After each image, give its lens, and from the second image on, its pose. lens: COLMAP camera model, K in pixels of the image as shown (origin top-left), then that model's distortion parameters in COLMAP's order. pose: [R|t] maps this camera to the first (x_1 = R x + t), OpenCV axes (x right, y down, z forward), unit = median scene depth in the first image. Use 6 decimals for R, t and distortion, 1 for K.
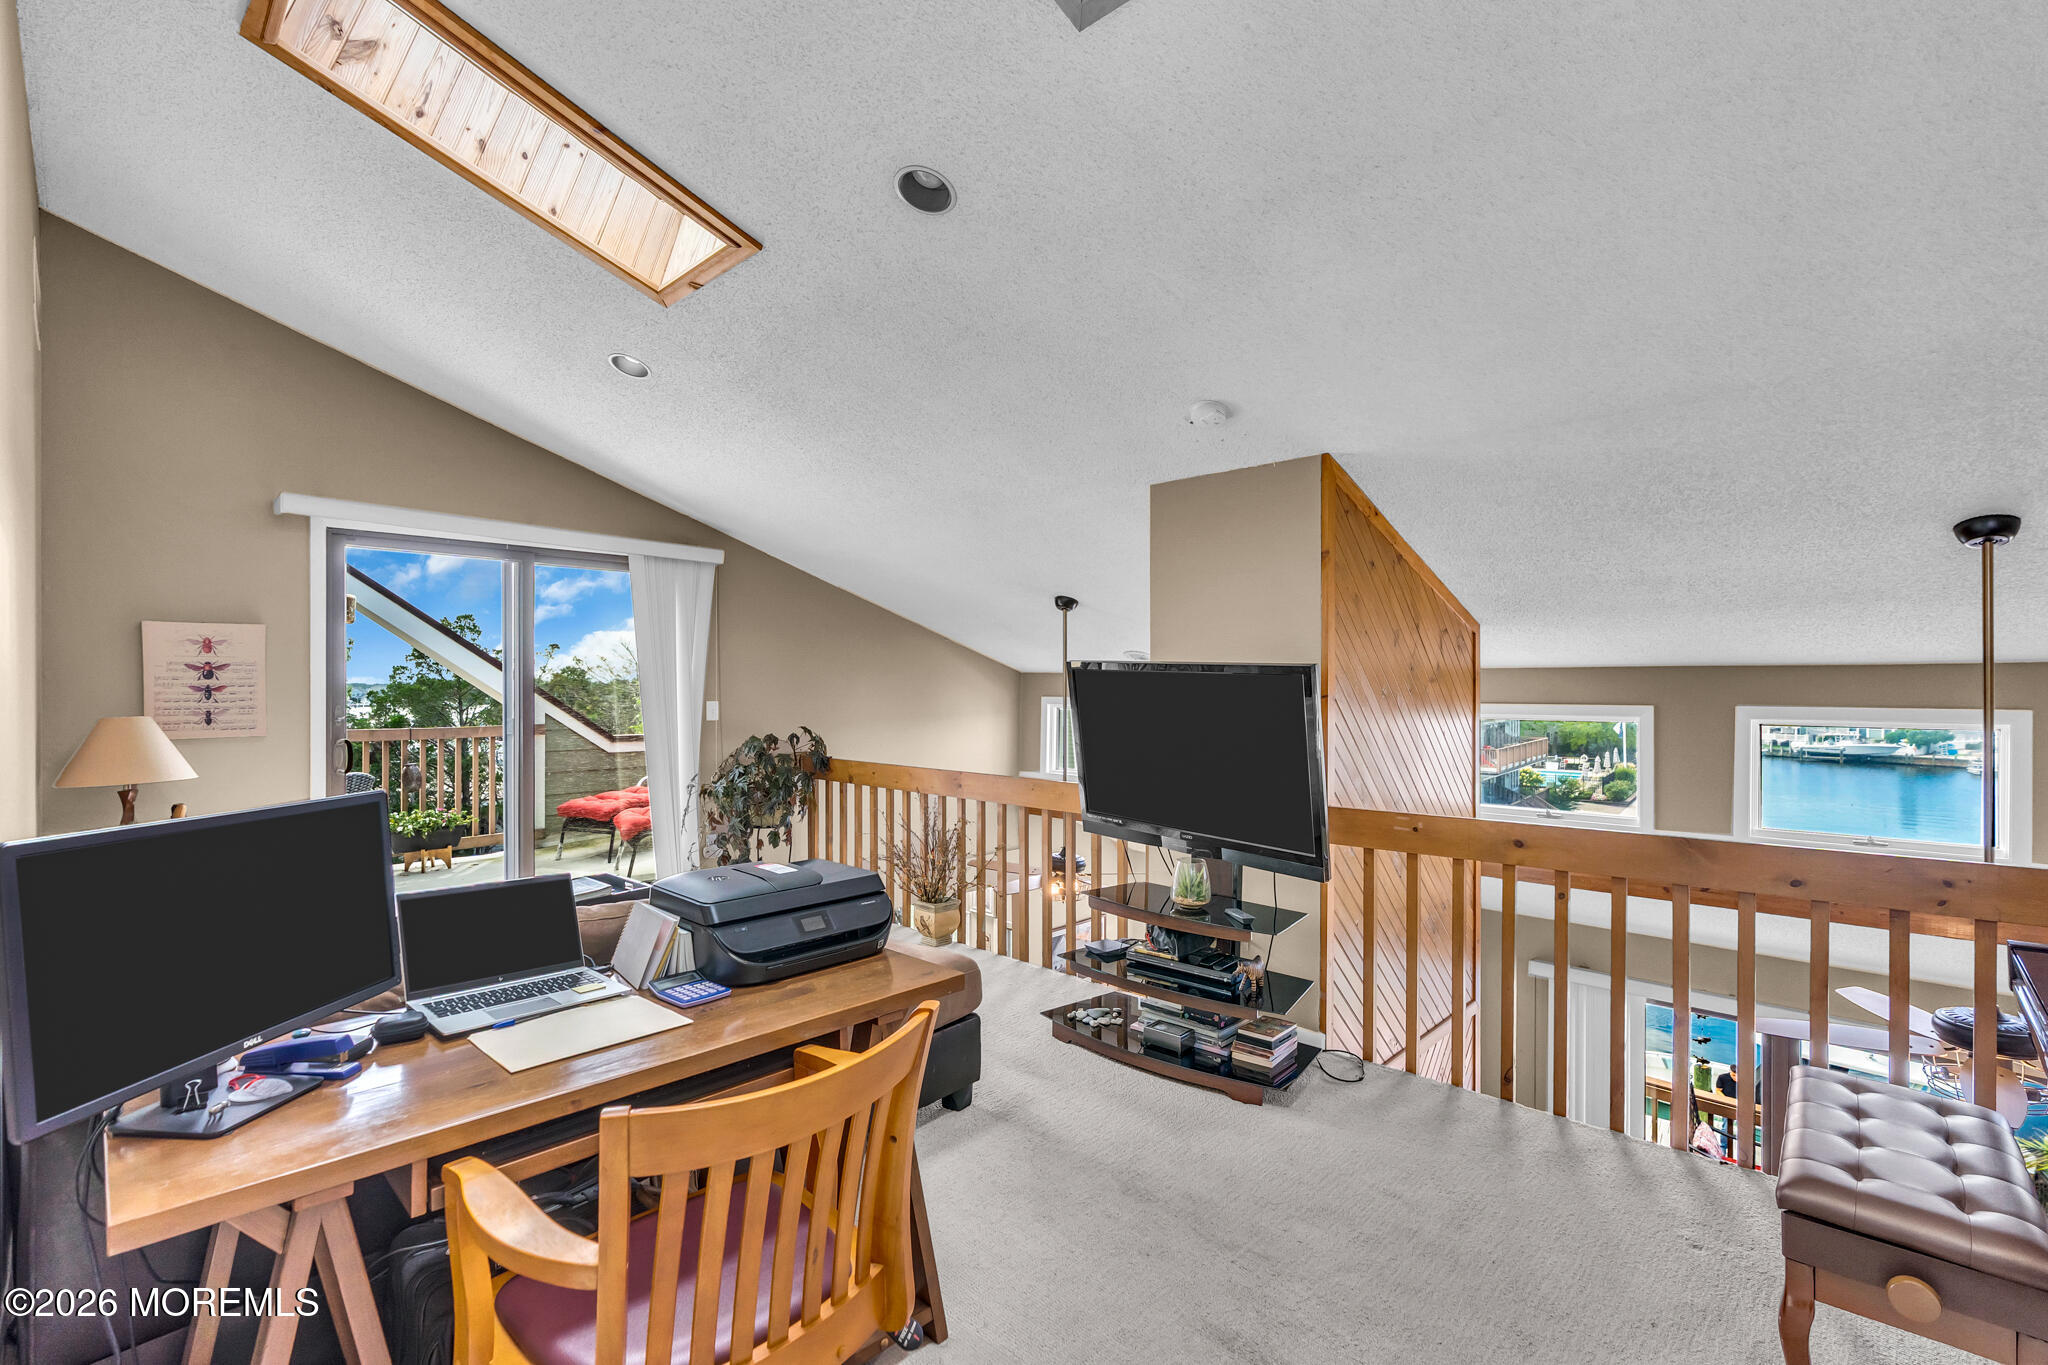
lens RADIAL K [[935.9, 0, 1026.0], [0, 935.9, 693.5], [0, 0, 1]] dist [-0.009323, 0.002370]
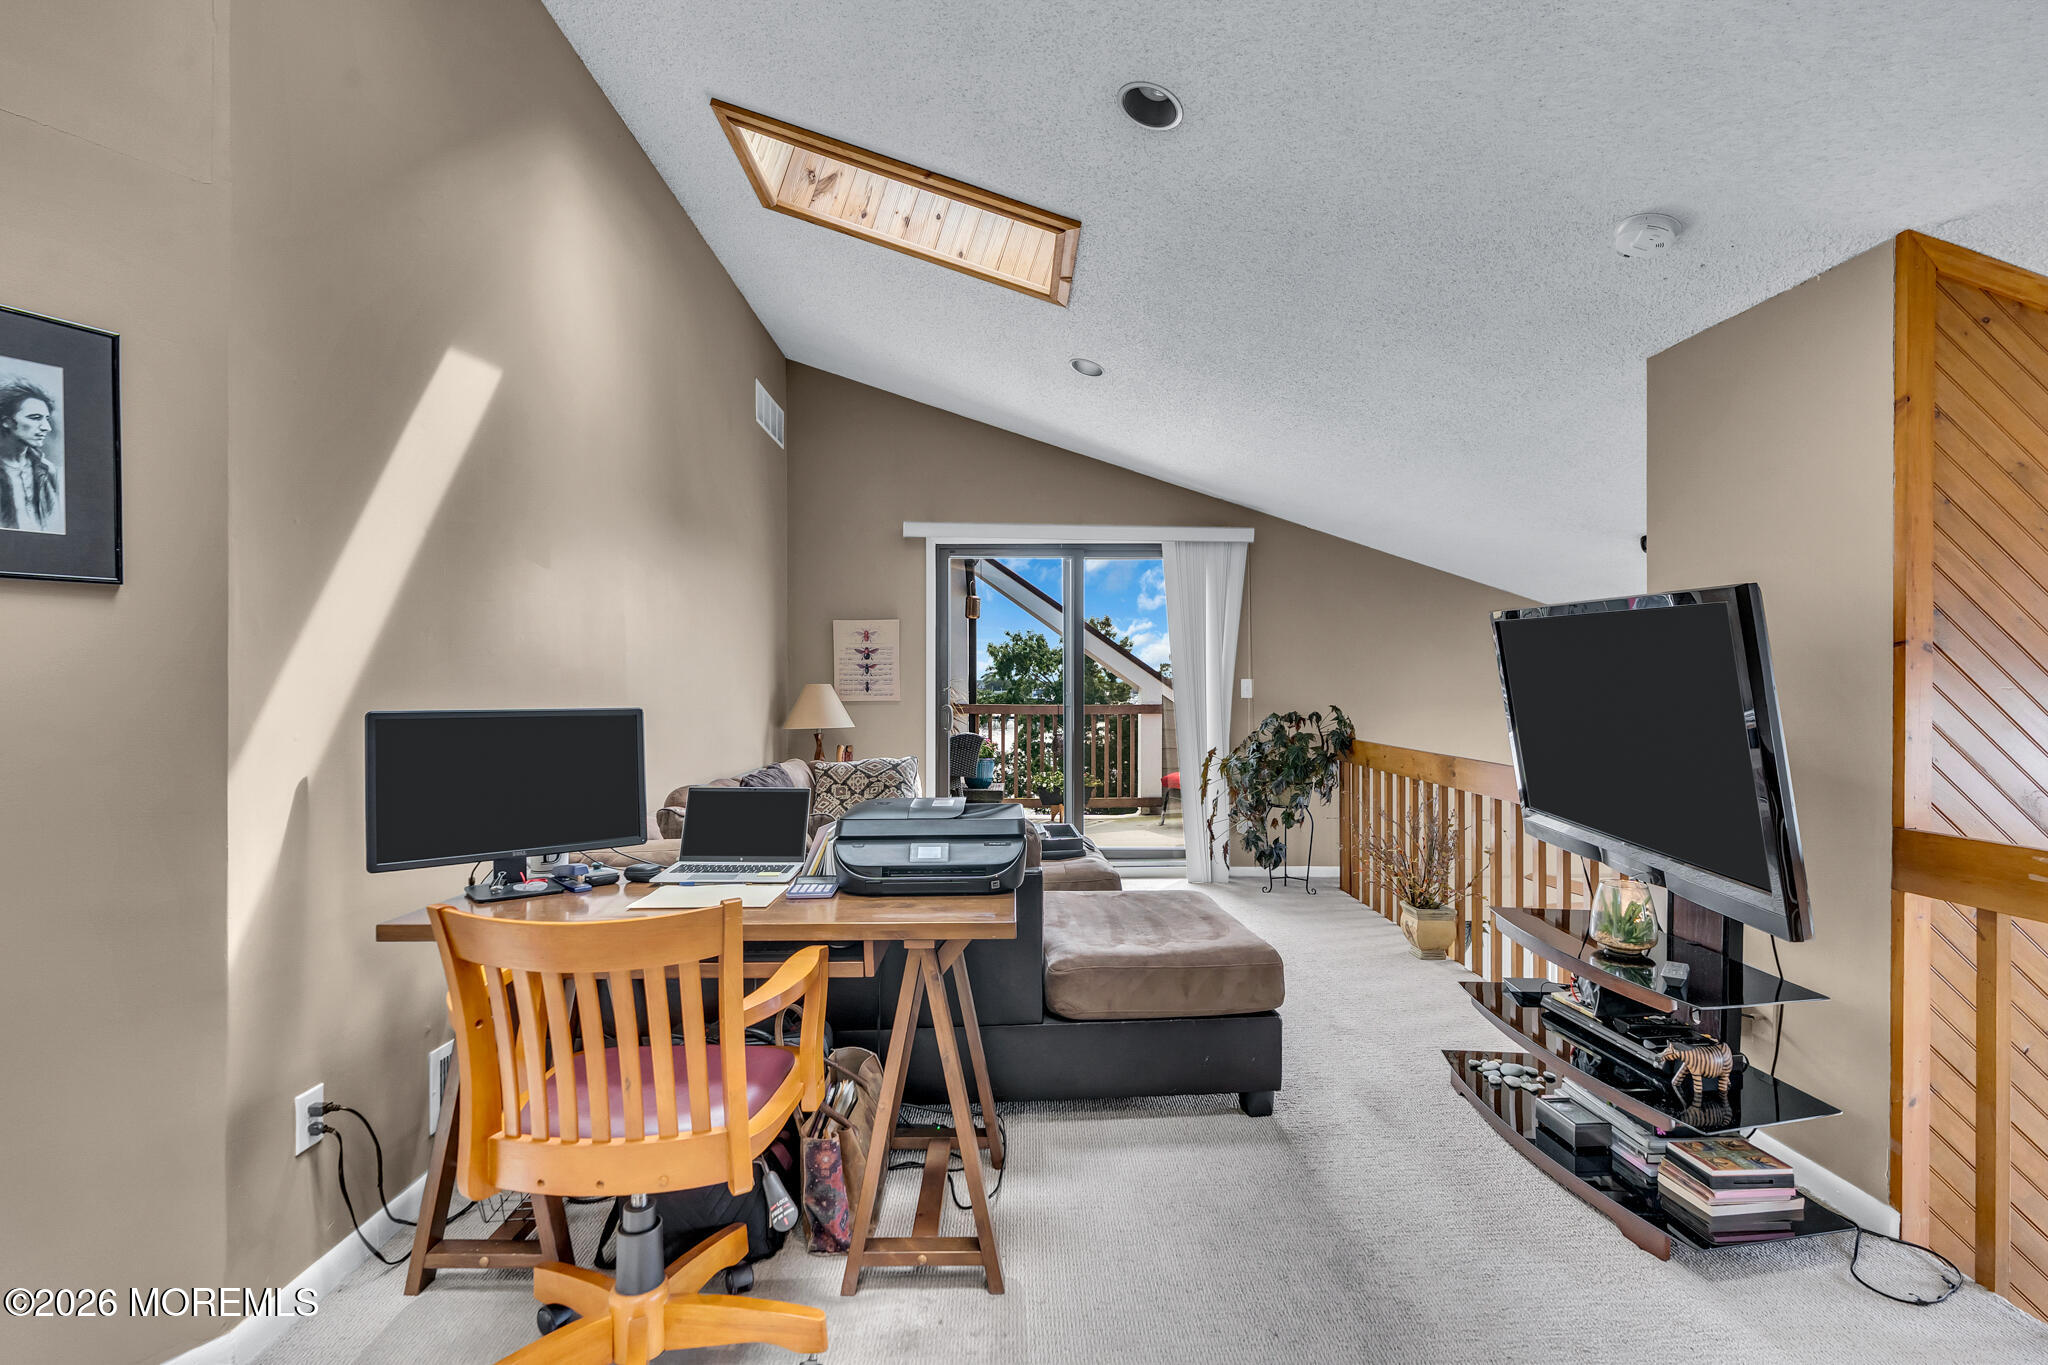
lens RADIAL K [[935.9, 0, 1014.8], [0, 935.9, 690.1], [0, 0, 1]] dist [-0.009323, 0.002370]
pose [[0.699936, 0.002238, -0.714202, 0.302726], [-0.003352, 0.999994, -0.000151, 0.030838], [0.714197, 0.002499, 0.699940, 0.162460]]
